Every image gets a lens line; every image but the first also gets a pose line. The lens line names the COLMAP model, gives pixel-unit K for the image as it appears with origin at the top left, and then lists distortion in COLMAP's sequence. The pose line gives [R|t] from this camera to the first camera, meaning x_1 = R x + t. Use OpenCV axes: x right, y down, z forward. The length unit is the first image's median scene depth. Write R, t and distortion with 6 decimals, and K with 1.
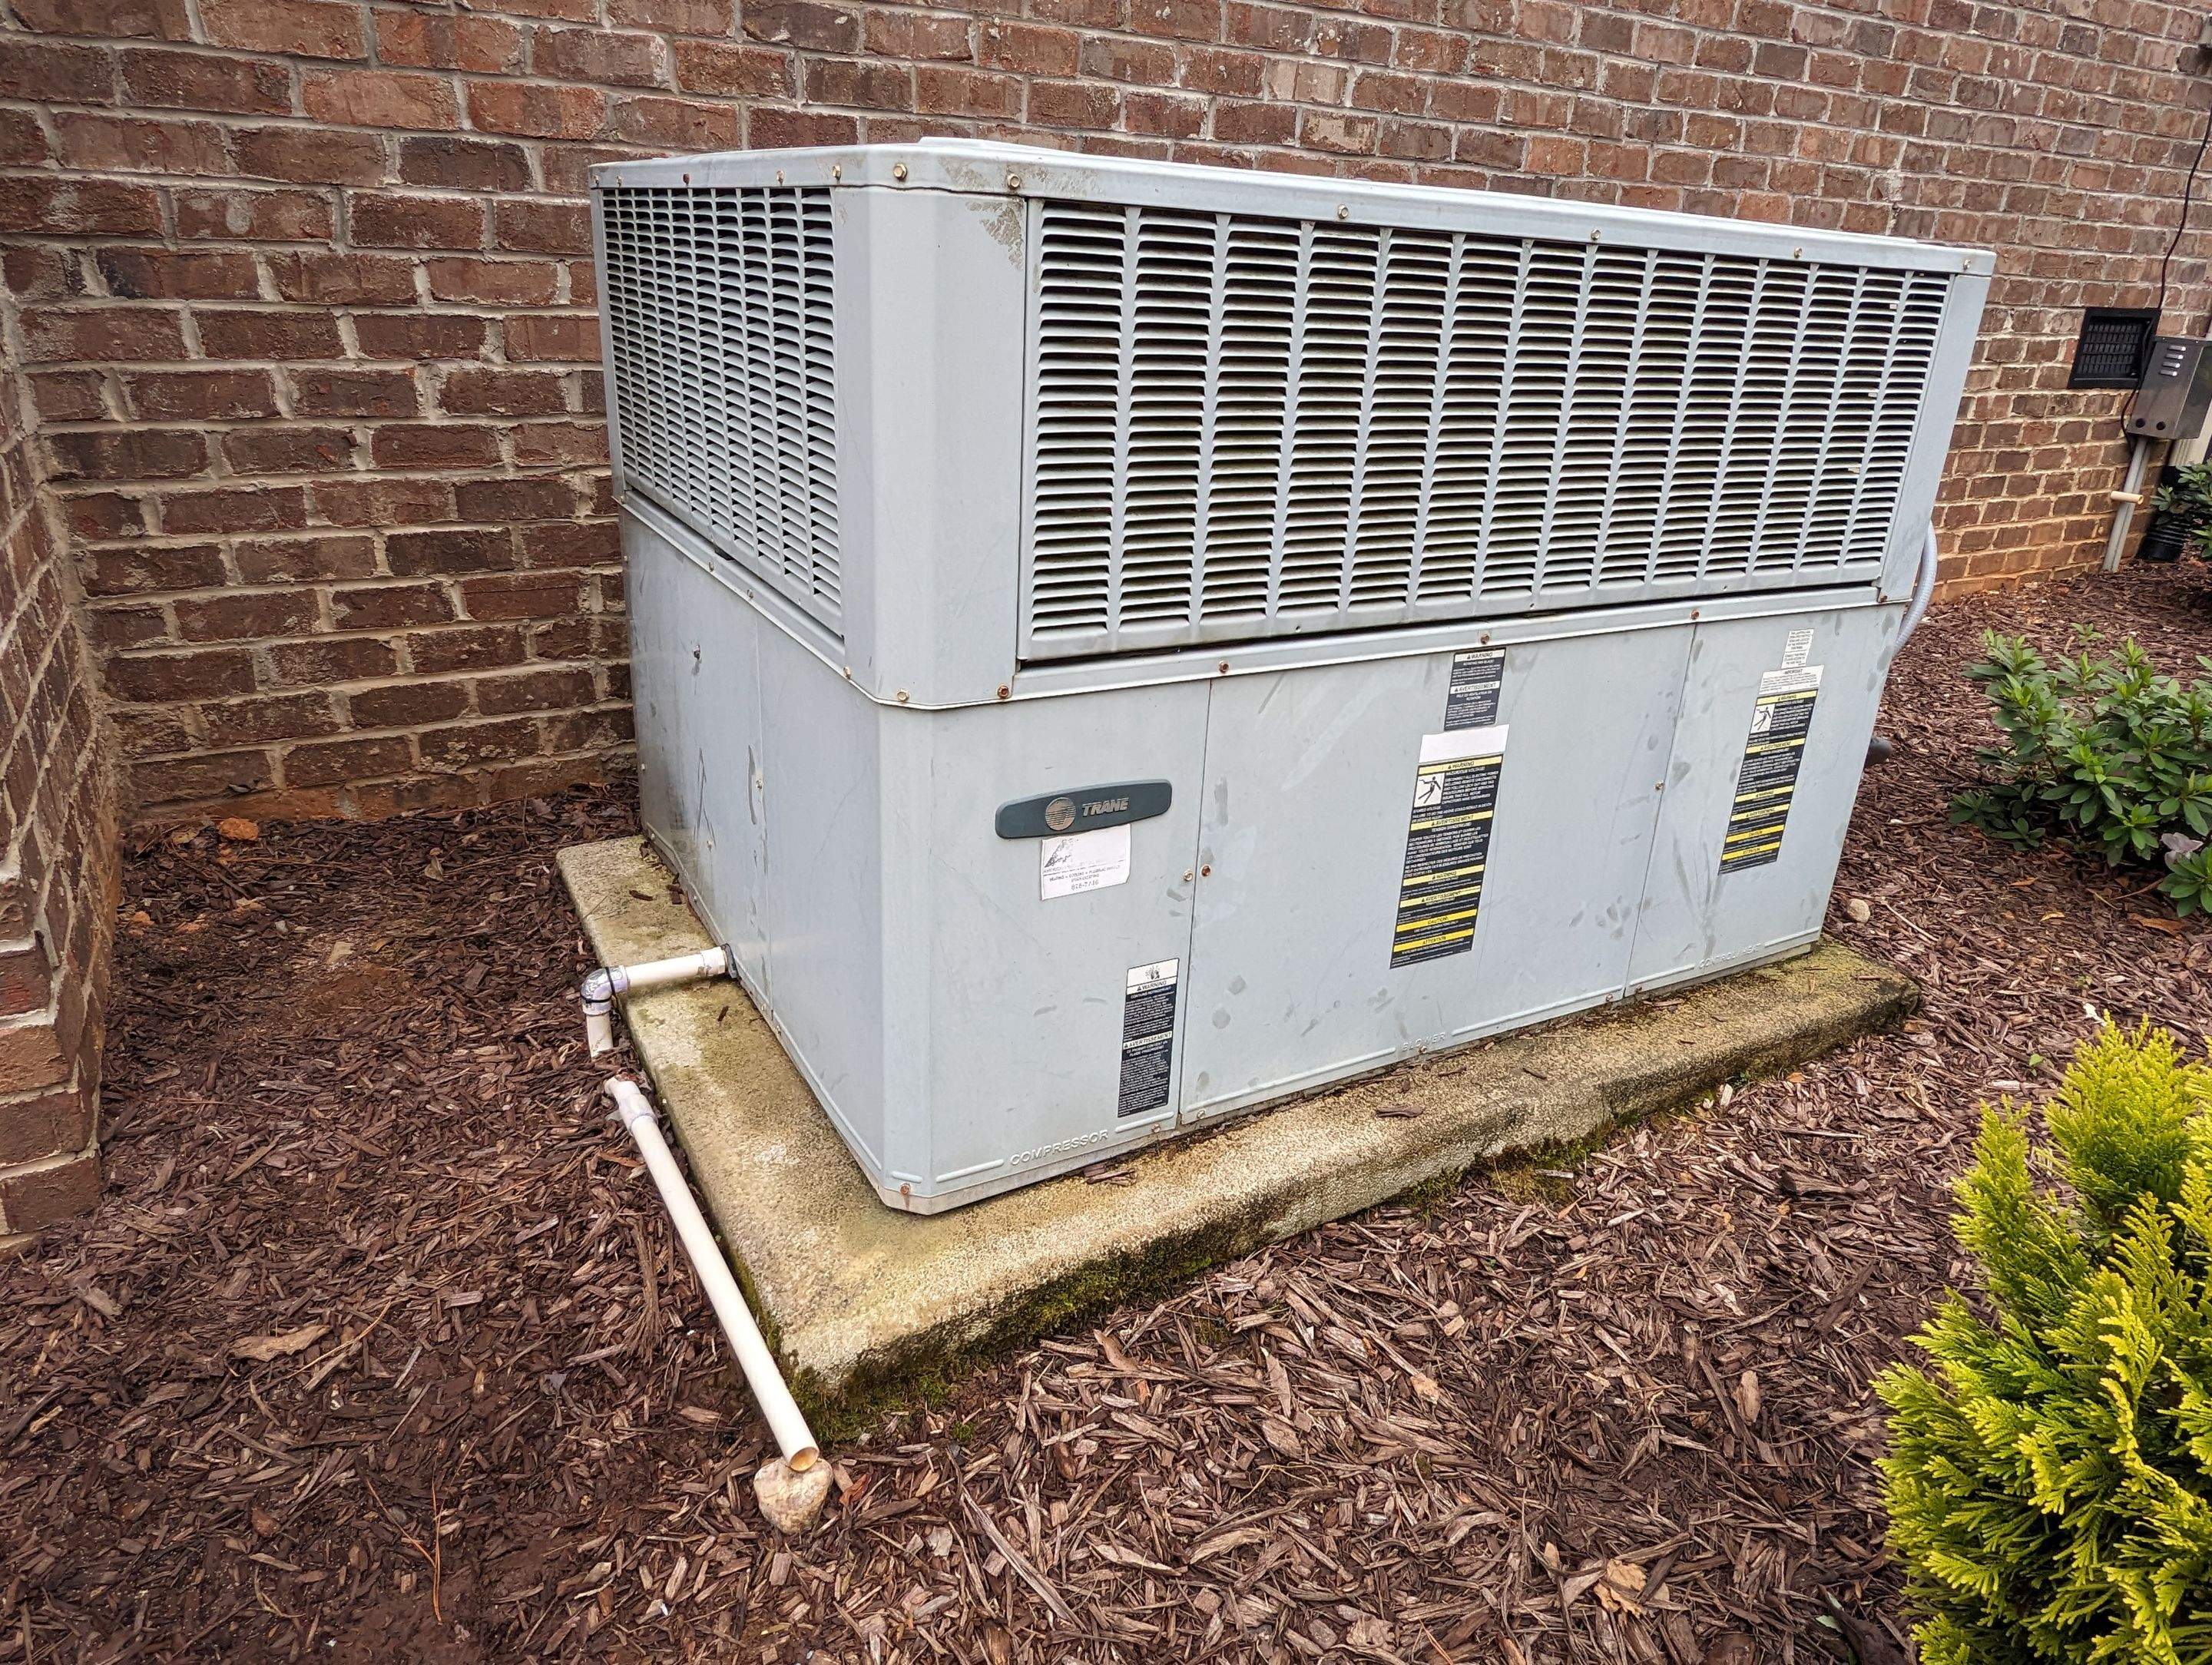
lens RADIAL K [[1440.8, 0, 1149.3], [0, 1440.8, 829.9], [0, 0, 1]] dist [-0.003878, 0.003683]
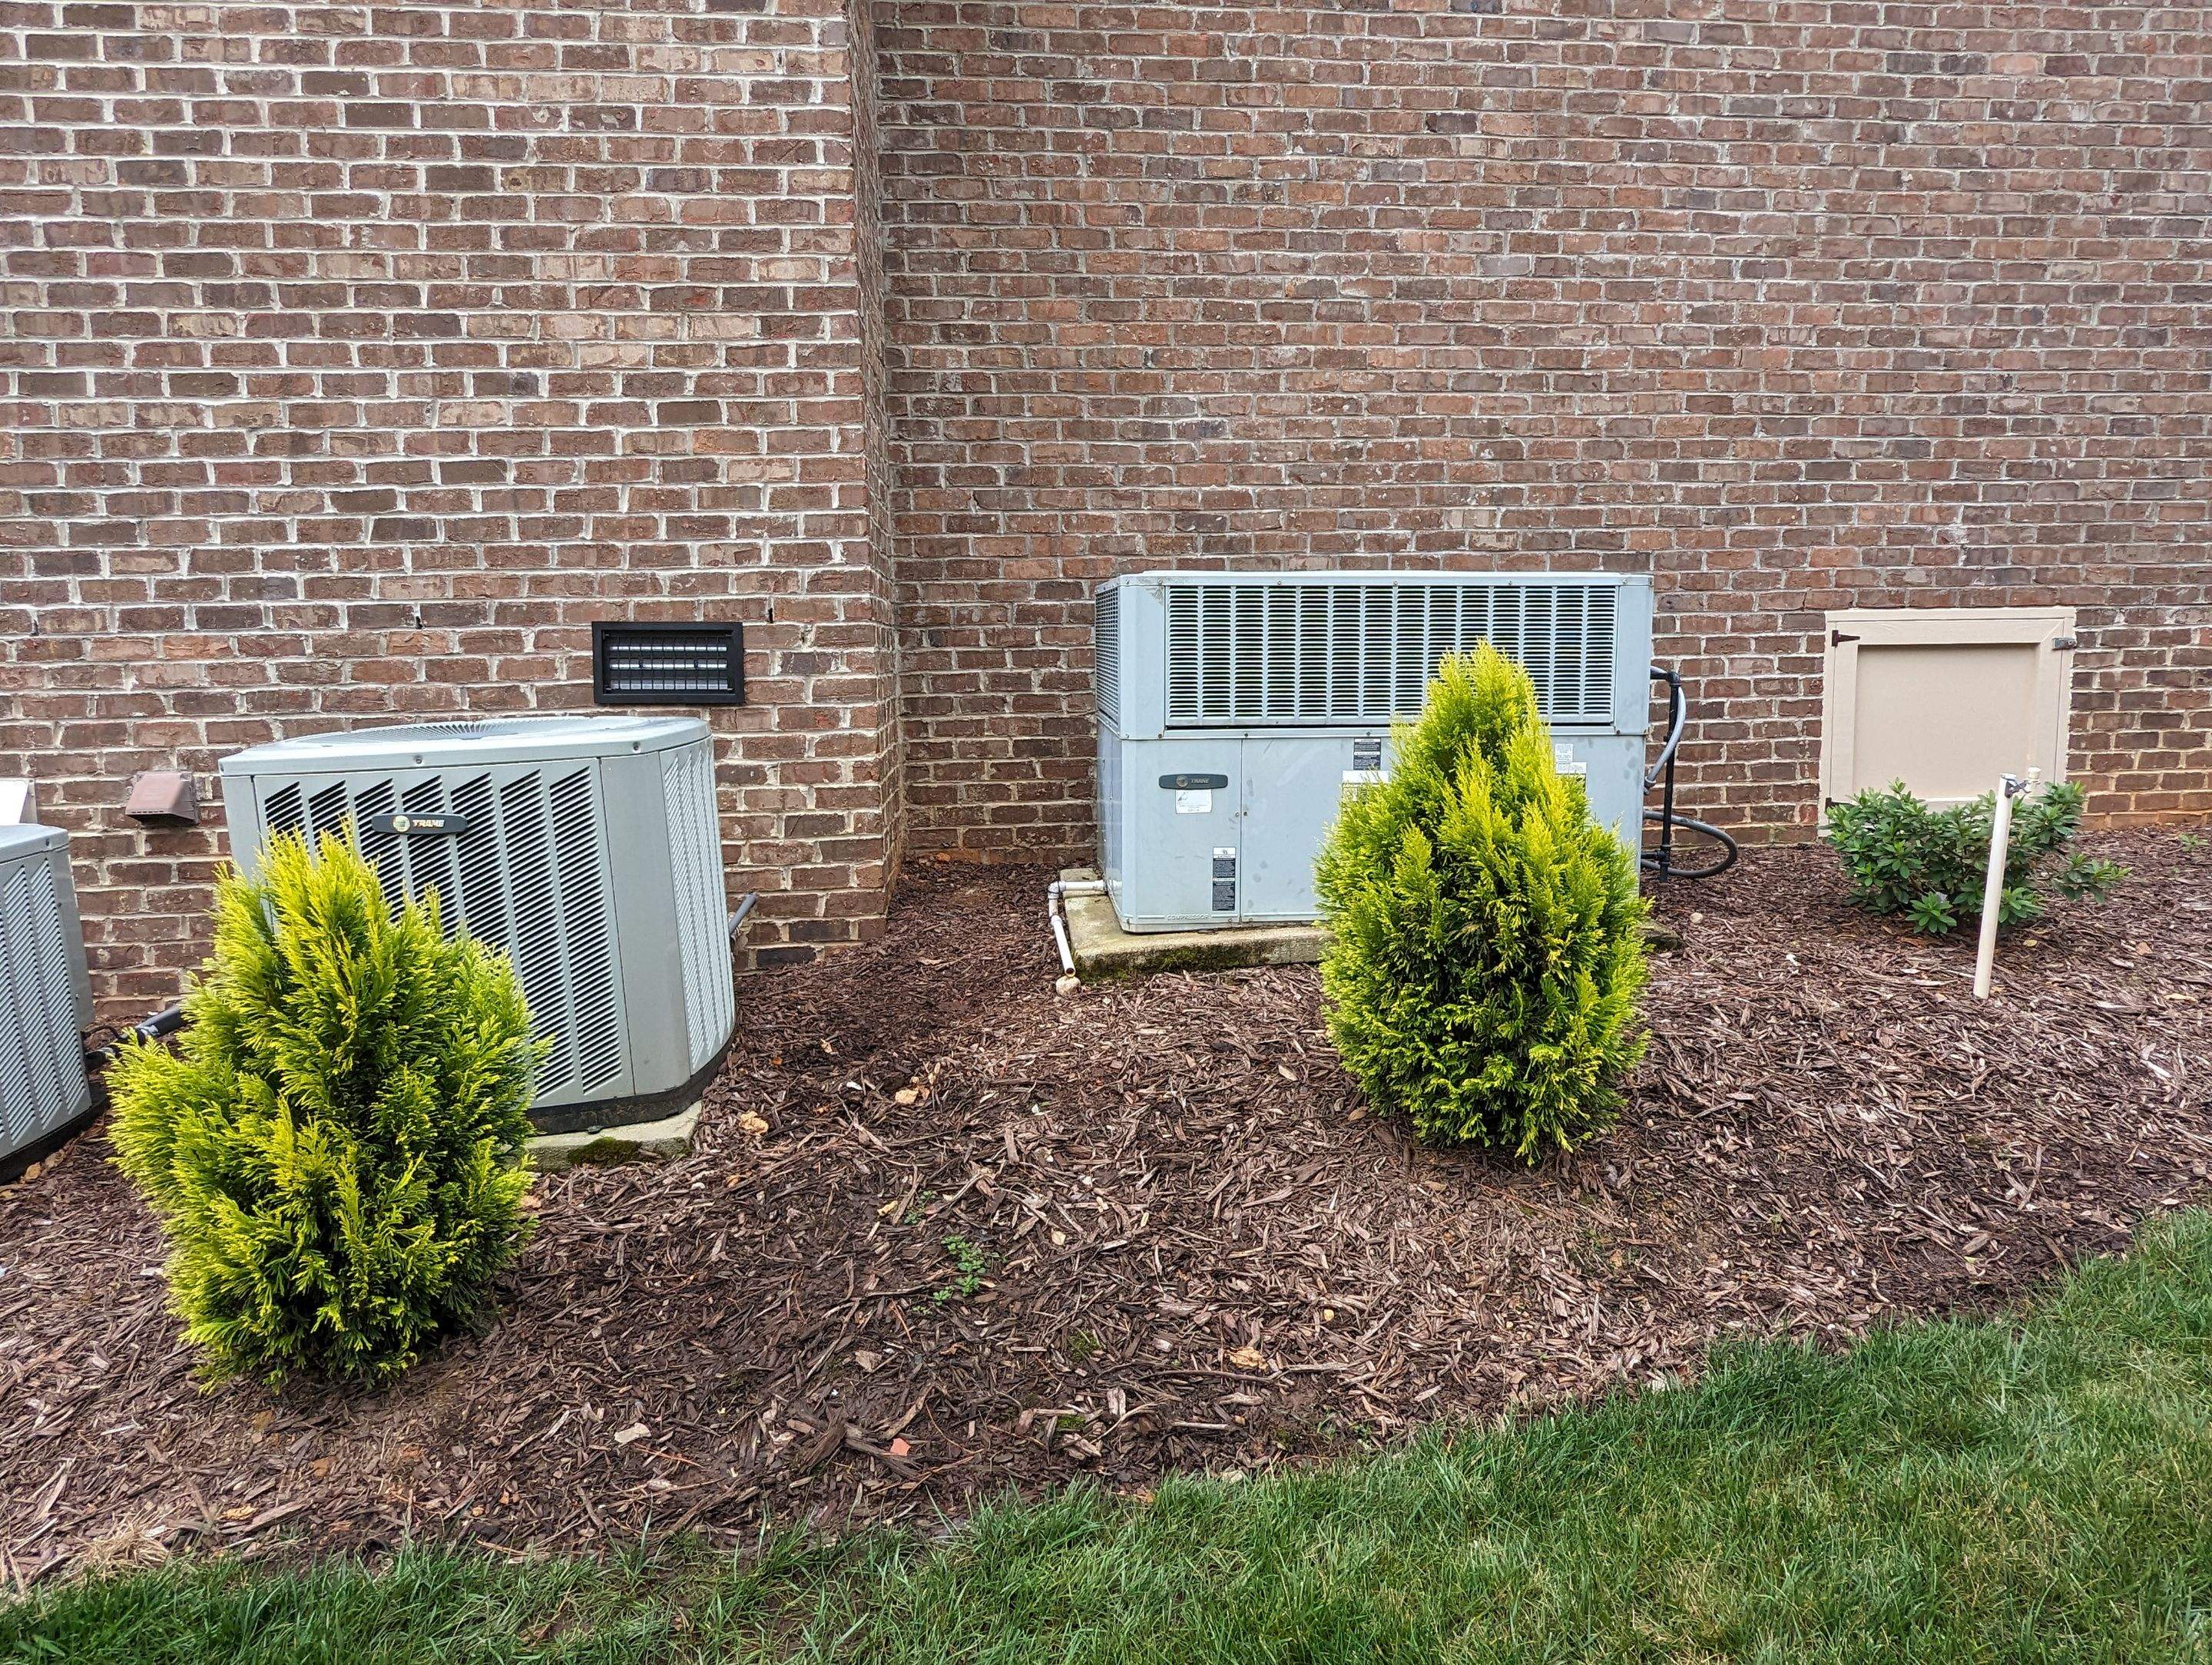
lens RADIAL K [[1420.2, 0, 1108.2], [0, 1420.2, 819.5], [0, 0, 1]] dist [-0.001831, -0.015624]
pose [[0.895317, -0.002522, -0.445422, 0.633816], [-0.112993, 0.965989, -0.232591, 0.437995], [0.430860, 0.258573, 0.864581, -0.894461]]
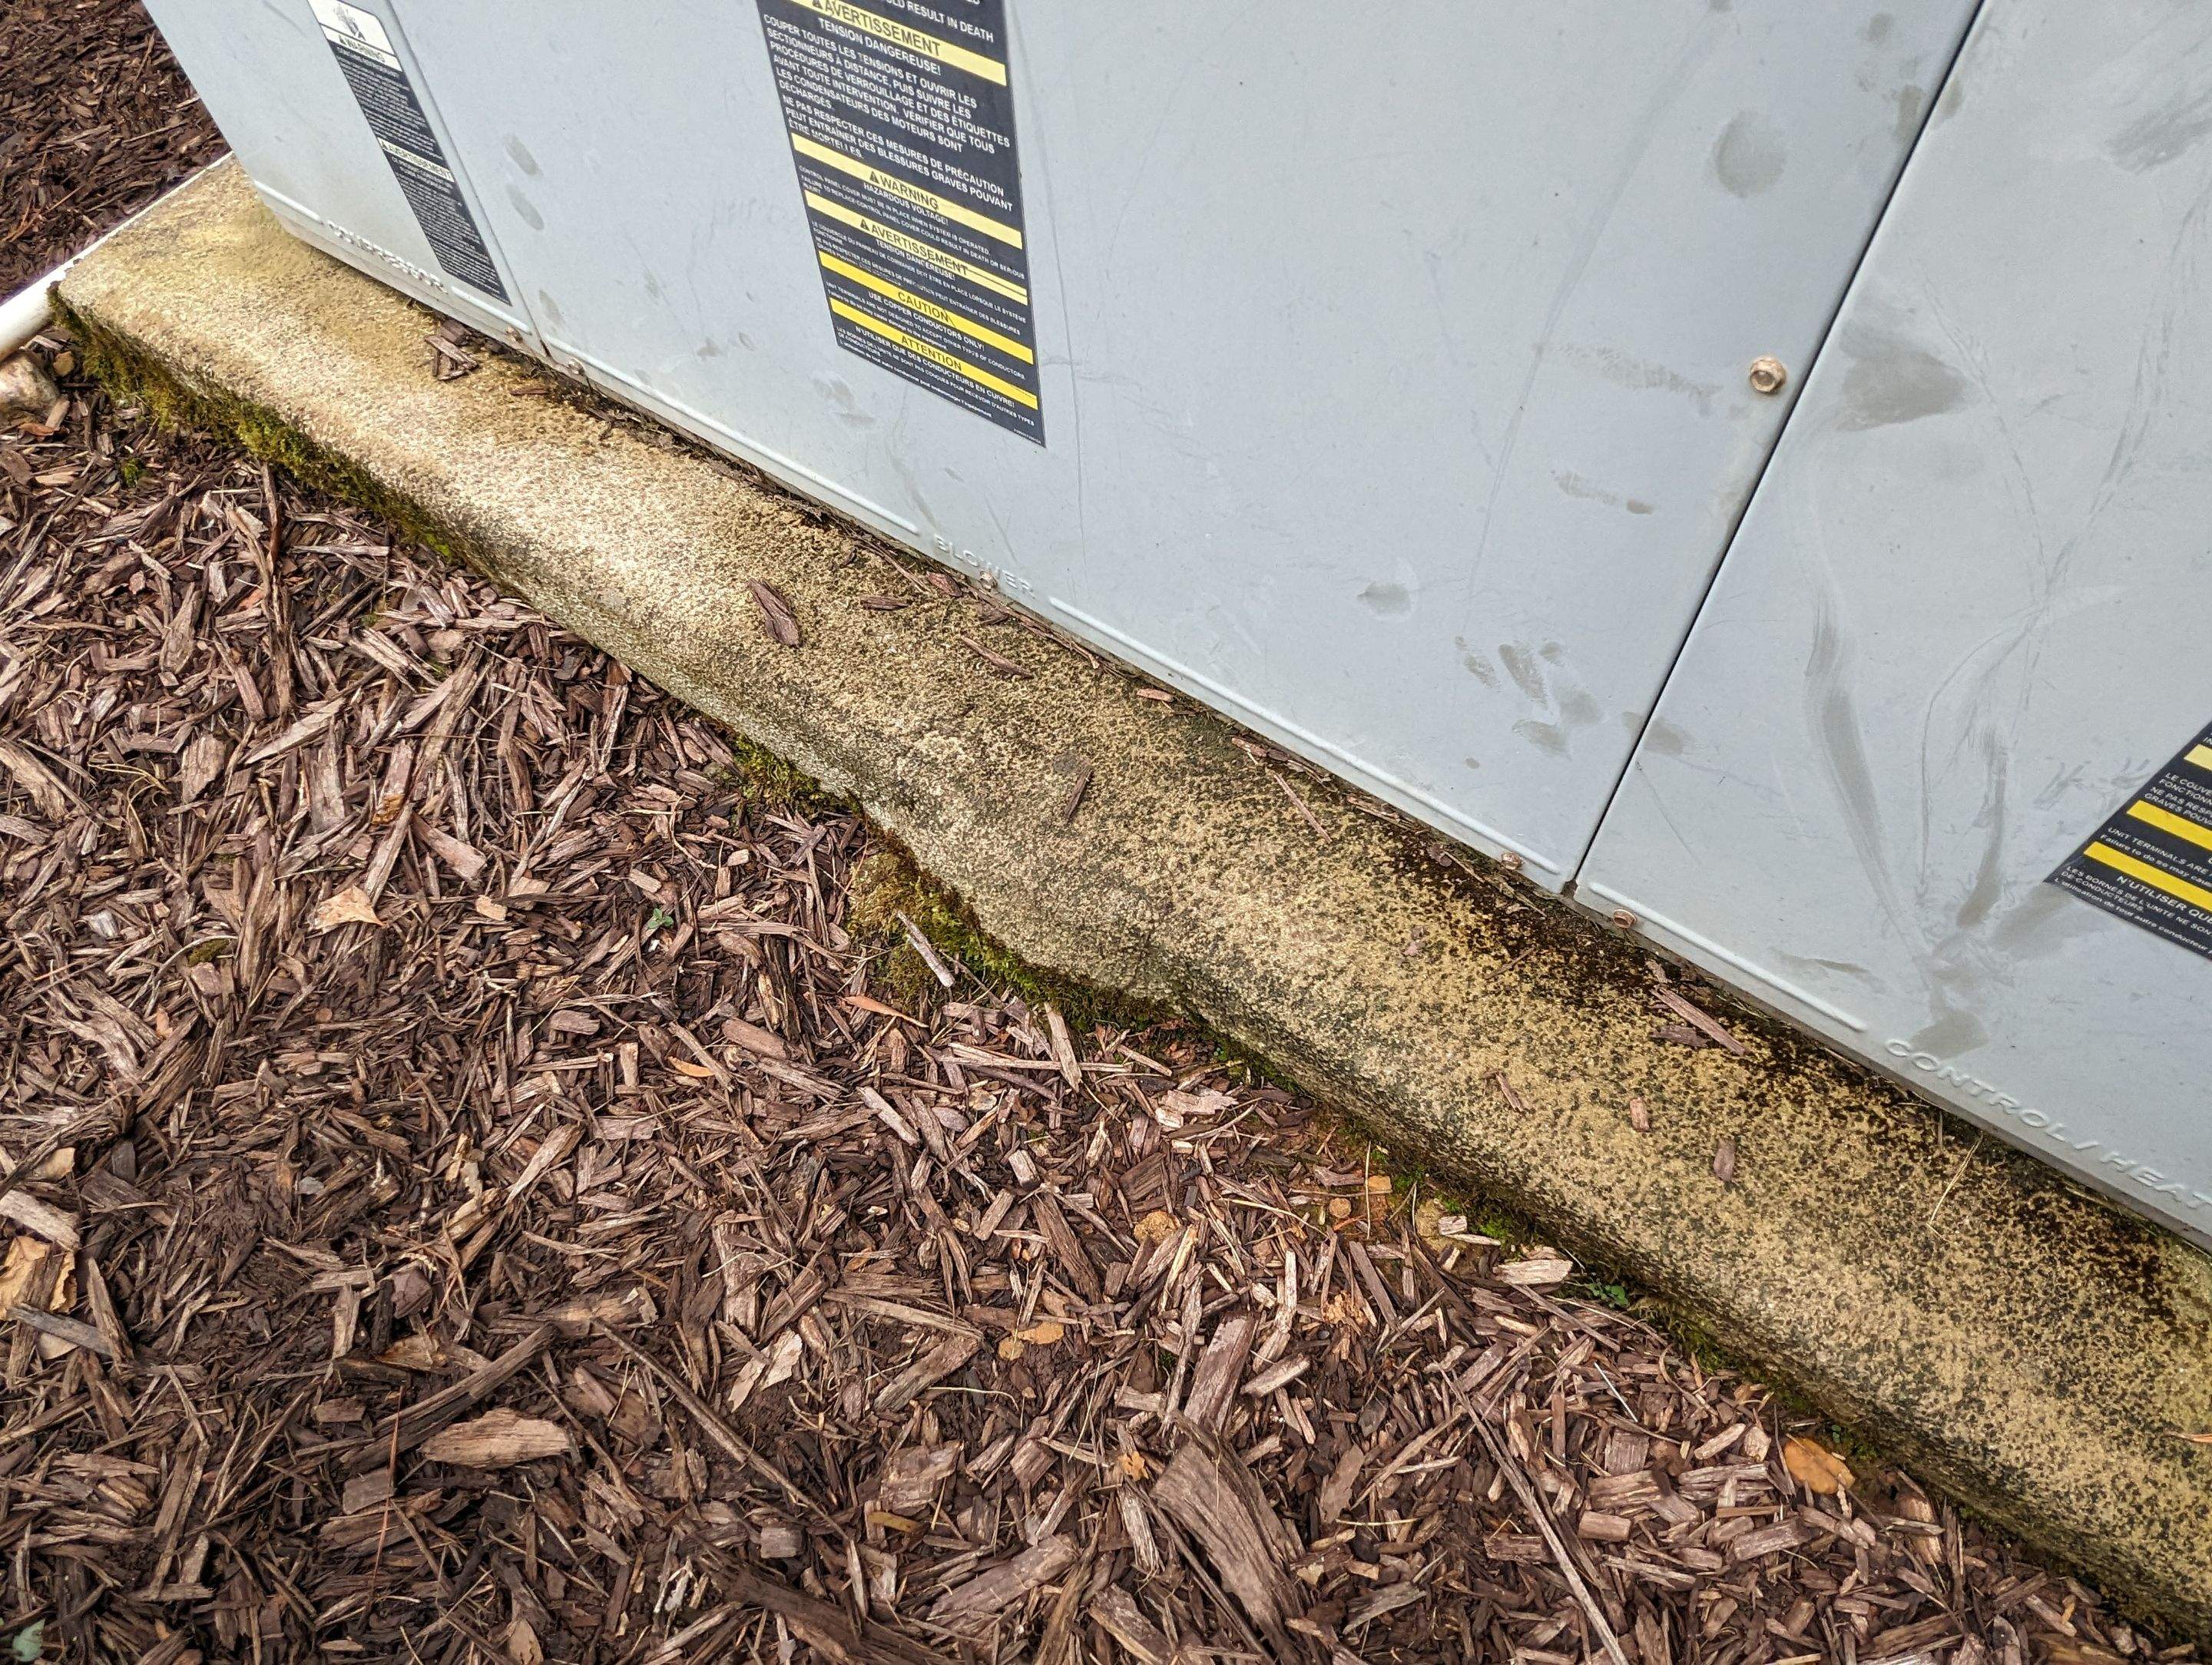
lens RADIAL K [[1420.2, 0, 1108.2], [0, 1420.2, 819.5], [0, 0, 1]] dist [-0.001831, -0.015624]
pose [[0.411810, 0.728818, -0.547026, 0.386834], [-0.299424, 0.675180, 0.674149, -0.084878], [0.860673, -0.113829, 0.496272, 0.610535]]
